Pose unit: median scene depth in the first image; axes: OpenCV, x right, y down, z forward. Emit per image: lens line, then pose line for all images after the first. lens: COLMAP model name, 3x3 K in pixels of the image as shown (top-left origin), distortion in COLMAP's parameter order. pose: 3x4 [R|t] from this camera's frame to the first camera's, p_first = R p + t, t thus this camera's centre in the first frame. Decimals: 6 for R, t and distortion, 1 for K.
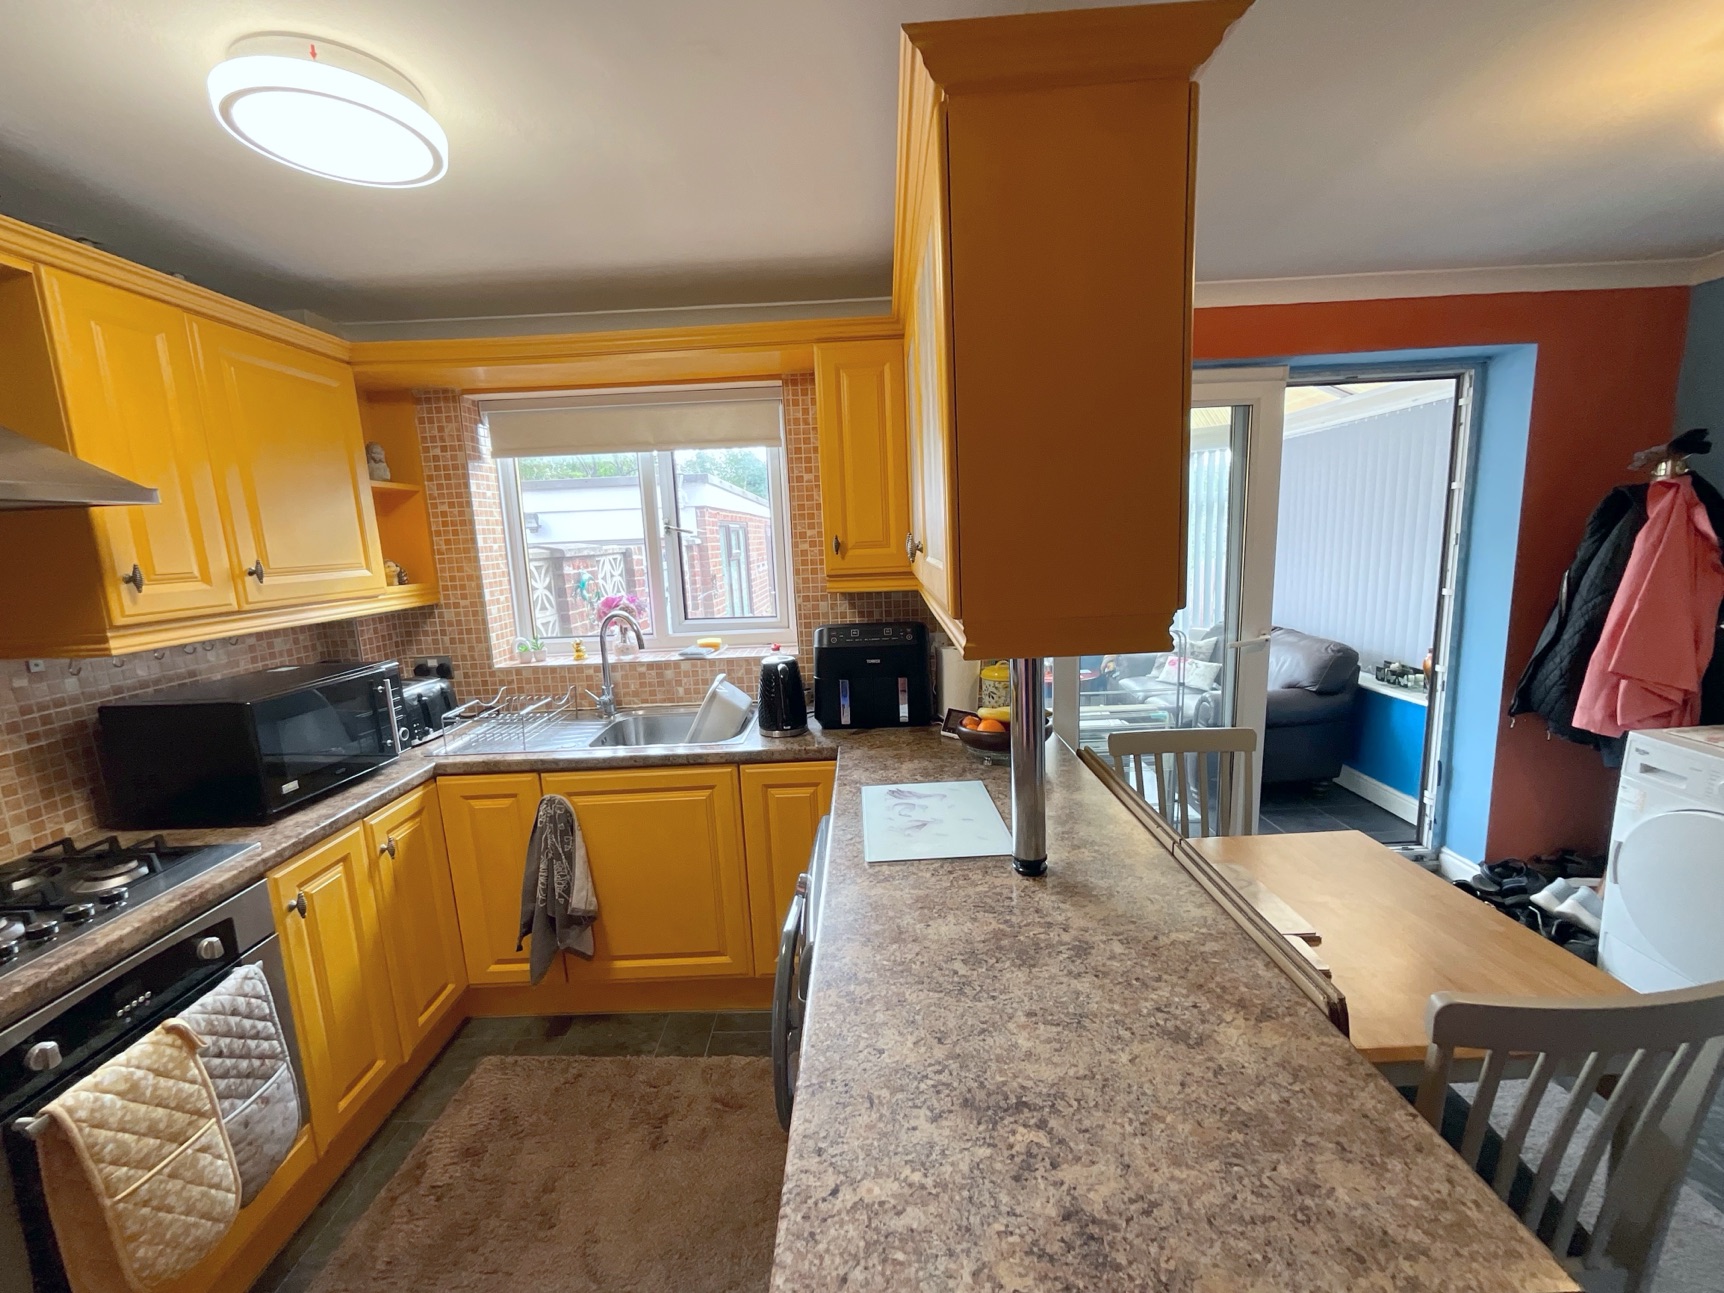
lens RADIAL K [[696.2, 0, 862.0], [0, 696.2, 646.5], [0, 0, 1]] dist [-0.000998, -0.000022]
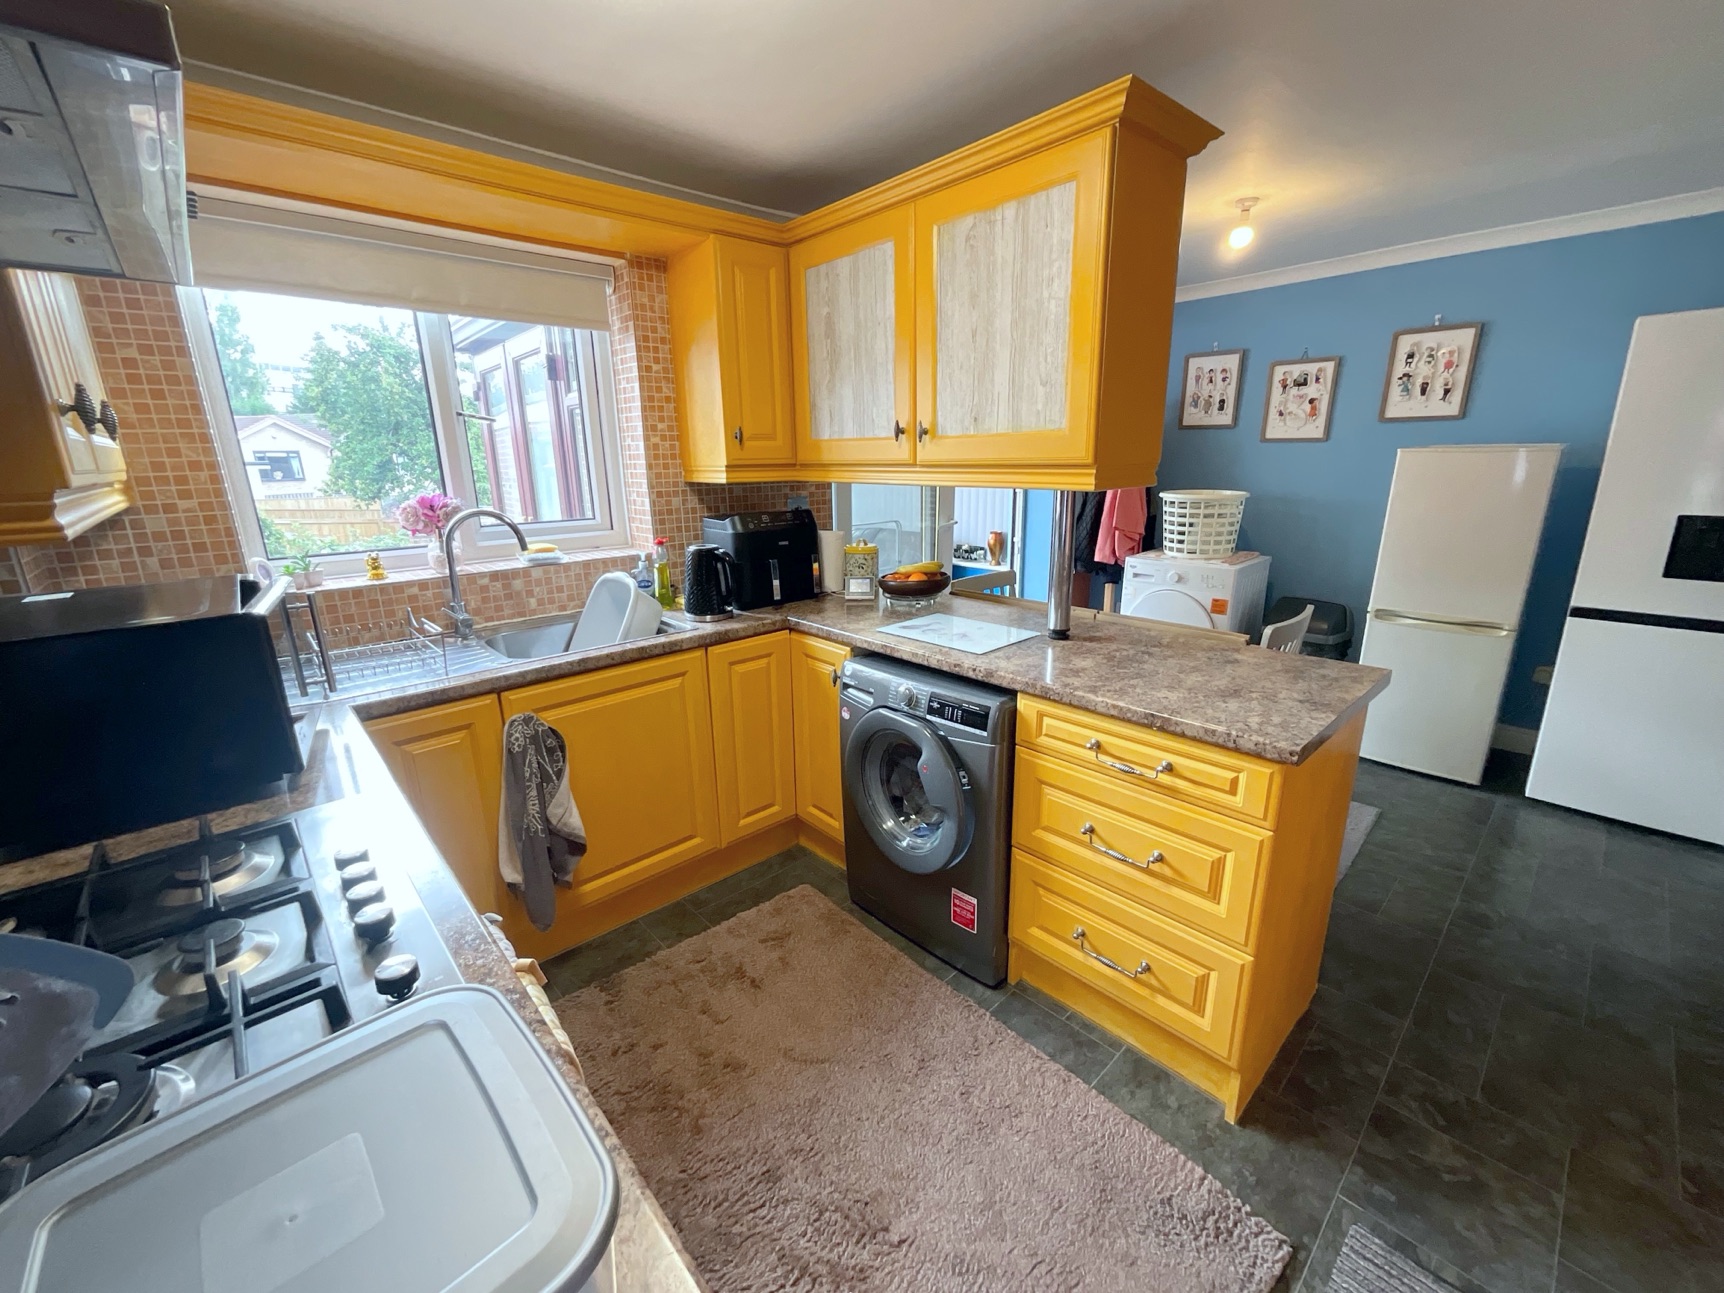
lens RADIAL K [[697.9, 0, 865.1], [0, 697.9, 639.0], [0, 0, 1]] dist [-0.003955, 0.000280]
pose [[0.732577, -0.143904, 0.665299, -0.704154], [0.095089, 0.989449, 0.109313, 0.068588], [-0.674010, -0.016817, 0.738531, 0.084262]]
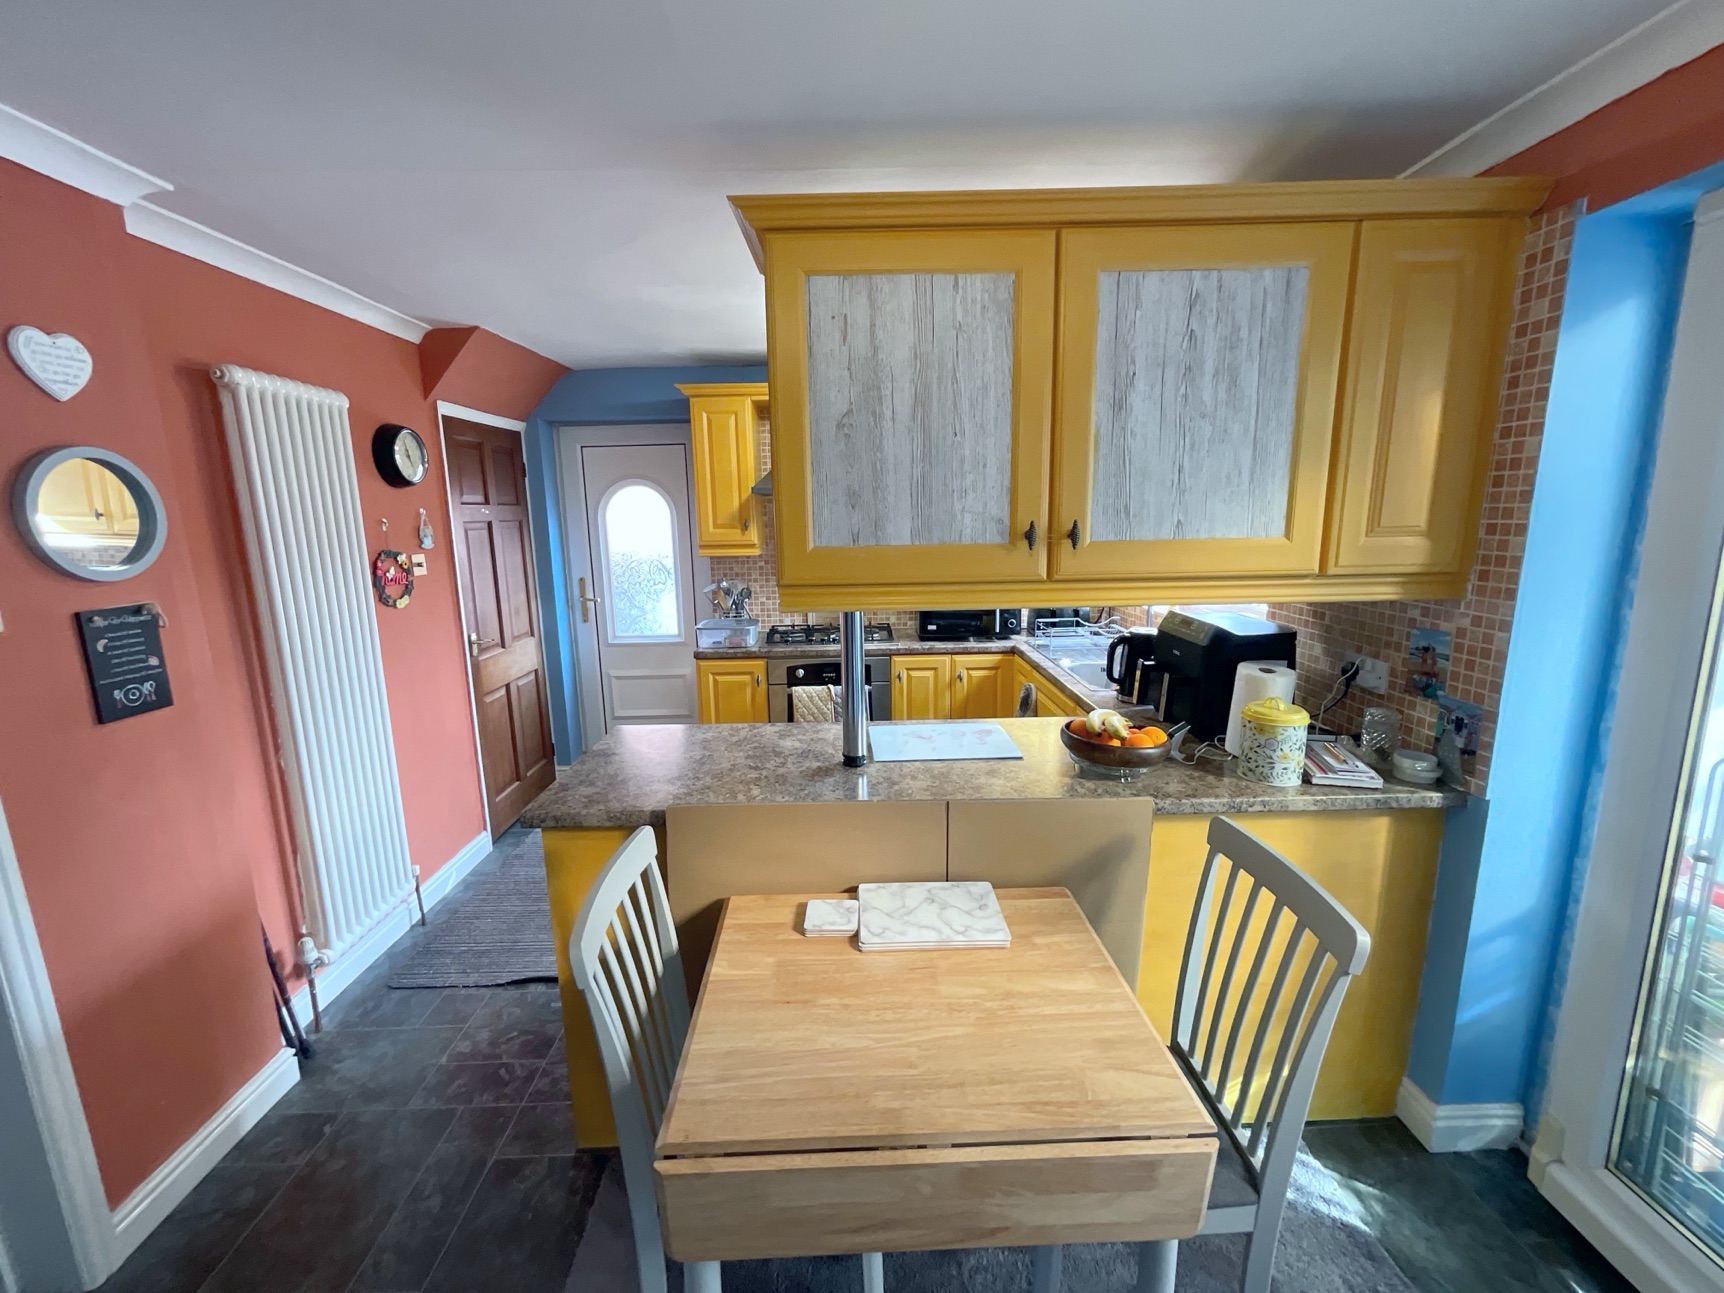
lens RADIAL K [[701.3, 0, 860.2], [0, 701.3, 643.7], [0, 0, 1]] dist [-0.002209, 0.000375]
pose [[0.020970, 0.226946, -0.973682, 0.985673], [-0.145960, 0.964156, 0.221582, -0.146327], [0.989068, 0.137472, 0.053343, 0.566446]]
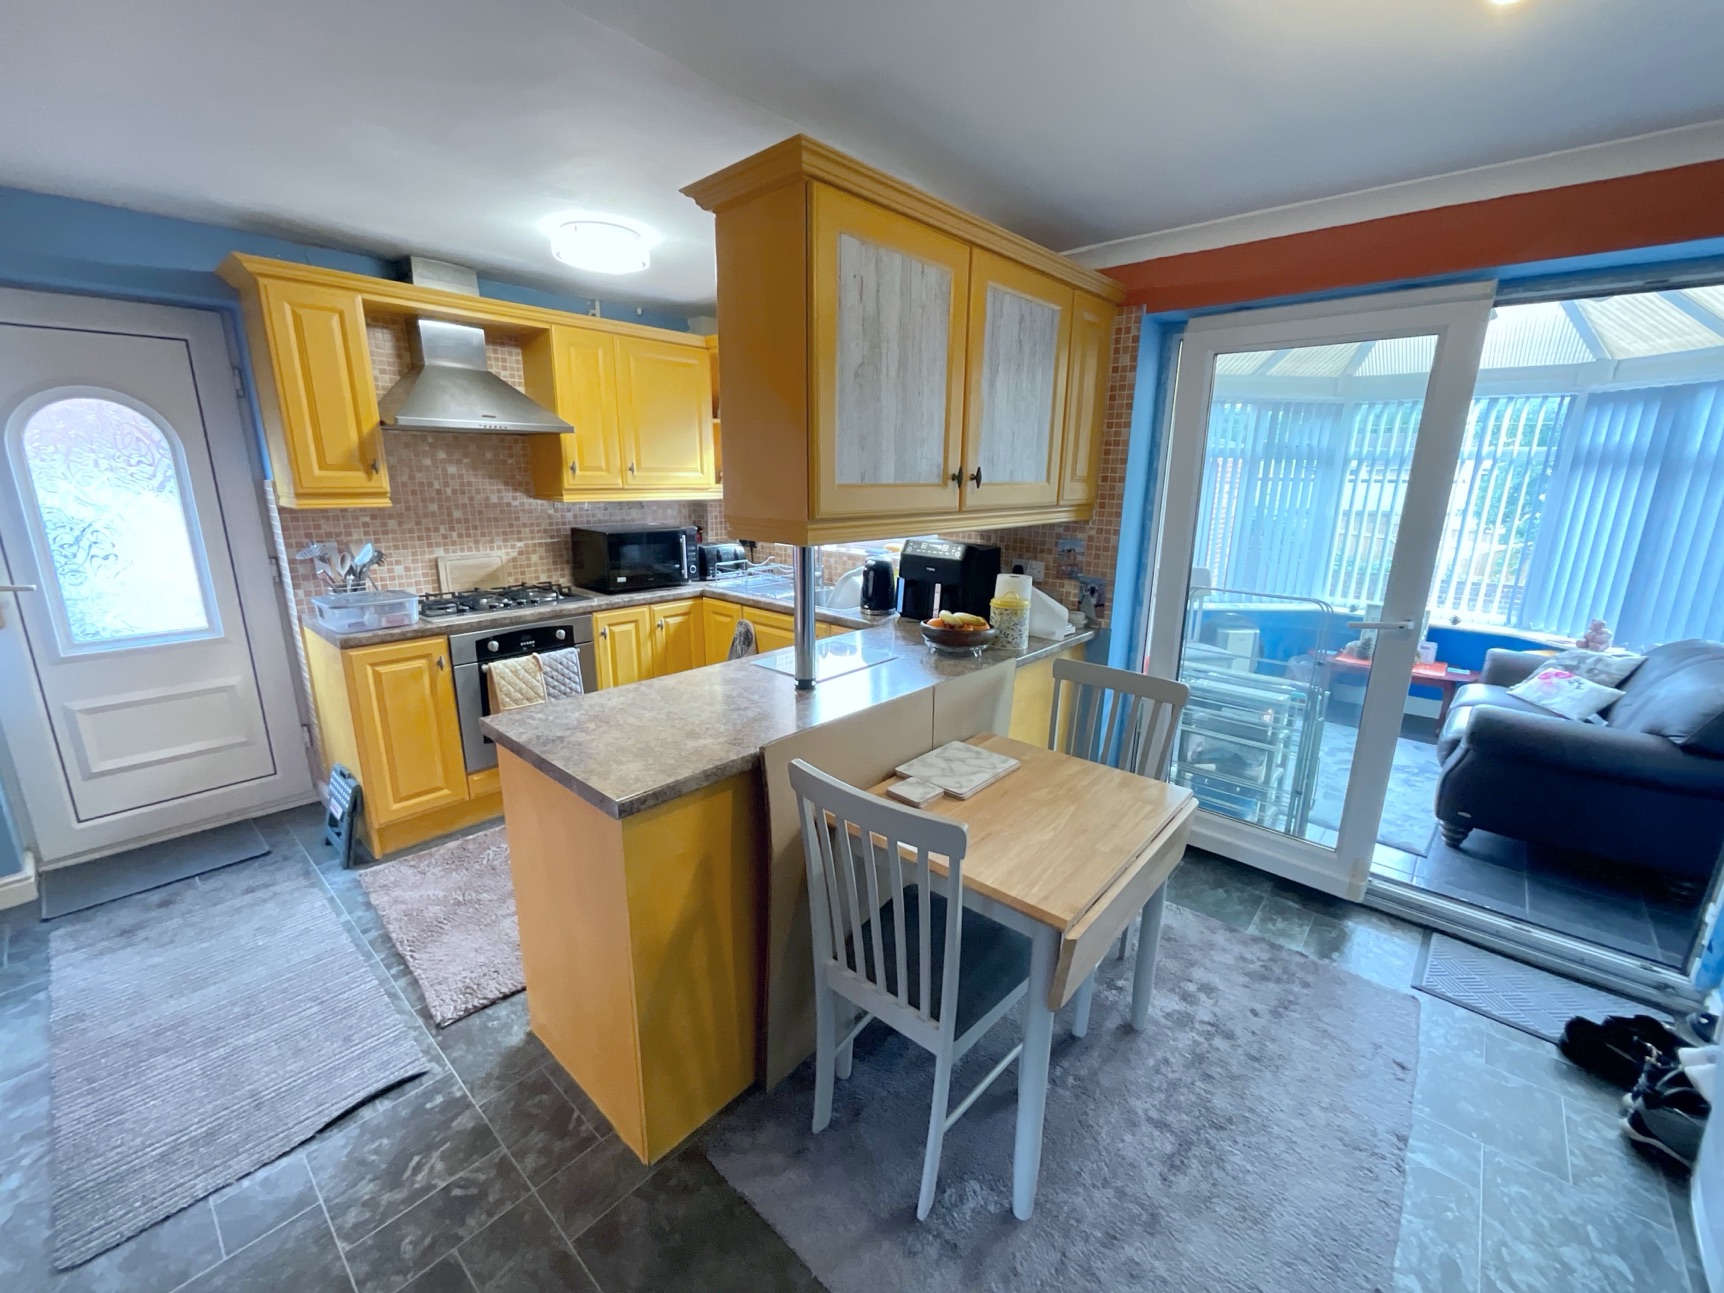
lens RADIAL K [[699.6, 0, 863.8], [0, 699.6, 643.0], [0, 0, 1]] dist [-0.001923, 0.000020]
pose [[0.747682, 0.212232, -0.629229, 0.814509], [-0.154946, 0.977154, 0.145469, -0.014958], [0.645727, -0.011268, 0.763485, -0.065004]]
